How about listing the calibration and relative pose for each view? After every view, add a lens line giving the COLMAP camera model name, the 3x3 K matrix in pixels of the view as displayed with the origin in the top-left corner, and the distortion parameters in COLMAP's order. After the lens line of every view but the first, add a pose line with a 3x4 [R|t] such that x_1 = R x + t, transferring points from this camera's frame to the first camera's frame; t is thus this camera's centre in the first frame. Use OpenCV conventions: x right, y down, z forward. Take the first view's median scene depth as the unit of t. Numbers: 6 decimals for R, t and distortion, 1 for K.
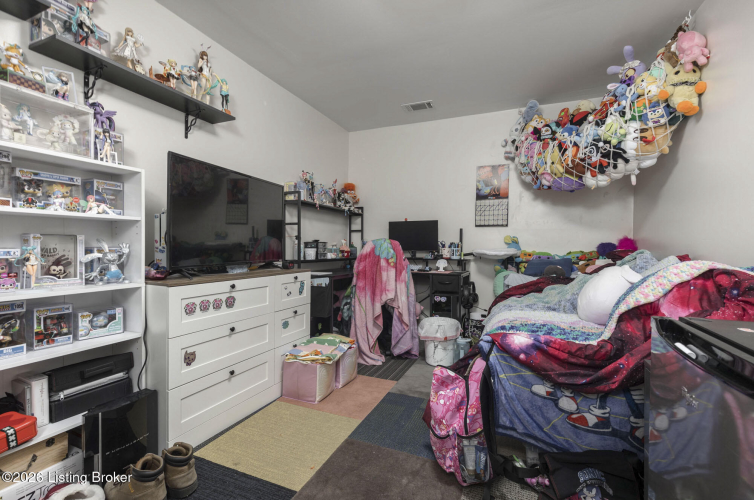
lens RADIAL K [[339.9, 0, 377.0], [0, 339.9, 250.6], [0, 0, 1]] dist [0.004737, -0.001230]
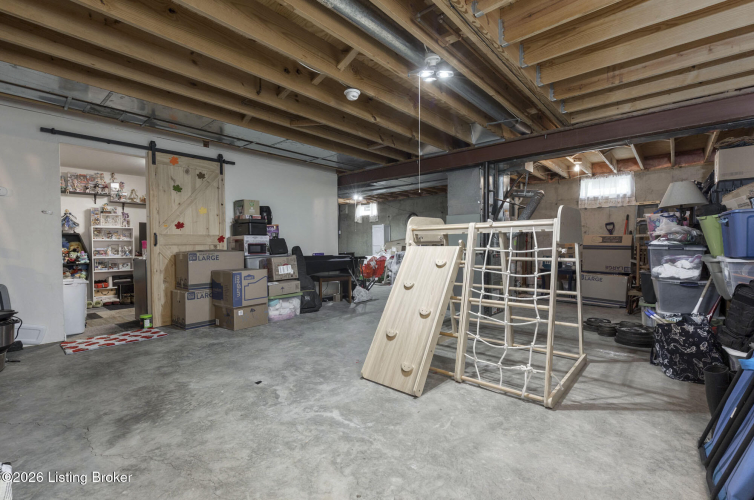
lens RADIAL K [[339.9, 0, 376.5], [0, 339.9, 248.3], [0, 0, 1]] dist [0.004737, -0.001230]
pose [[0.947714, -0.000511, -0.319120, 3.663272], [0.001779, 0.999992, 0.003682, -0.009697], [0.319116, -0.004057, 0.947707, -2.080298]]
